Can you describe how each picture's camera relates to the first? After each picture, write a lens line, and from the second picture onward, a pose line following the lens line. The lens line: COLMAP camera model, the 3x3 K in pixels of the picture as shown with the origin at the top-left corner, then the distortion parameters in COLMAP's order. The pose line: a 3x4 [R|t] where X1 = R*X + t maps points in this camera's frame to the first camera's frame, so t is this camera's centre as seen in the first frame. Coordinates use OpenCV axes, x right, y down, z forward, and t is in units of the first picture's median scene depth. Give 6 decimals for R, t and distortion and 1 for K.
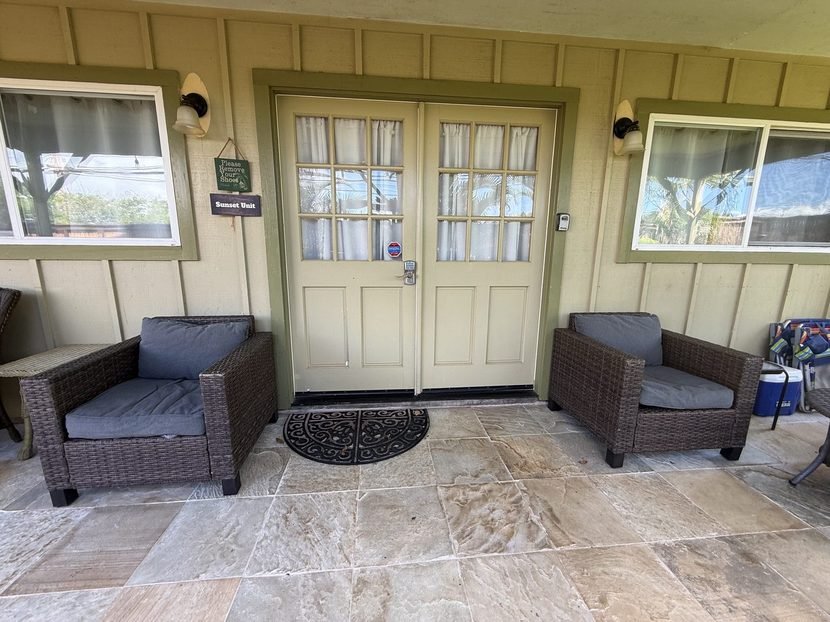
lens RADIAL K [[295.9, 0, 415.0], [0, 295.9, 311.0], [0, 0, 1]] dist [-0.000699, 0.000041]
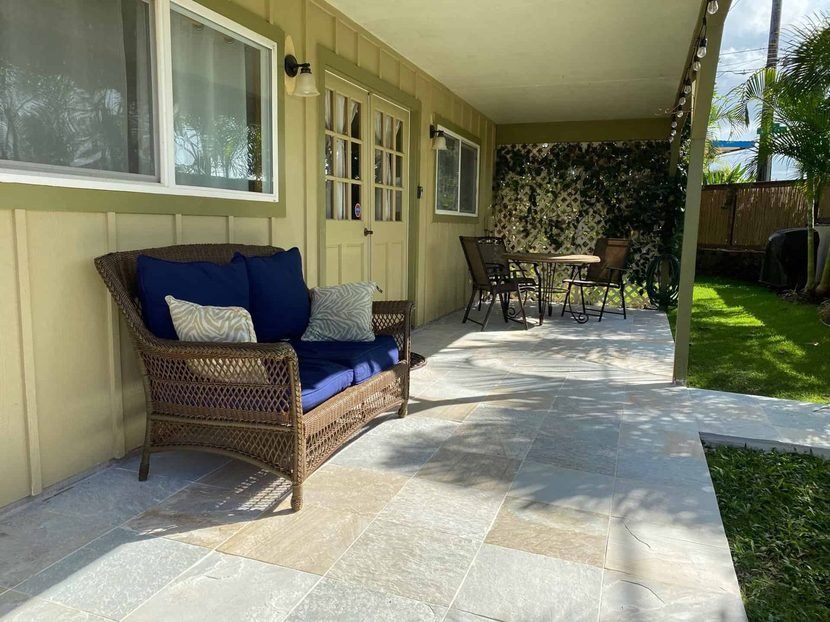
lens RADIAL K [[623.5, 0, 415.0], [0, 623.5, 311.0], [0, 0, 1]] dist [-0.001411, -0.001704]
pose [[0.417666, -0.128227, 0.899507, -2.286528], [0.136225, 0.987639, 0.077537, 0.025886], [-0.898330, 0.090150, 0.429971, -0.200933]]
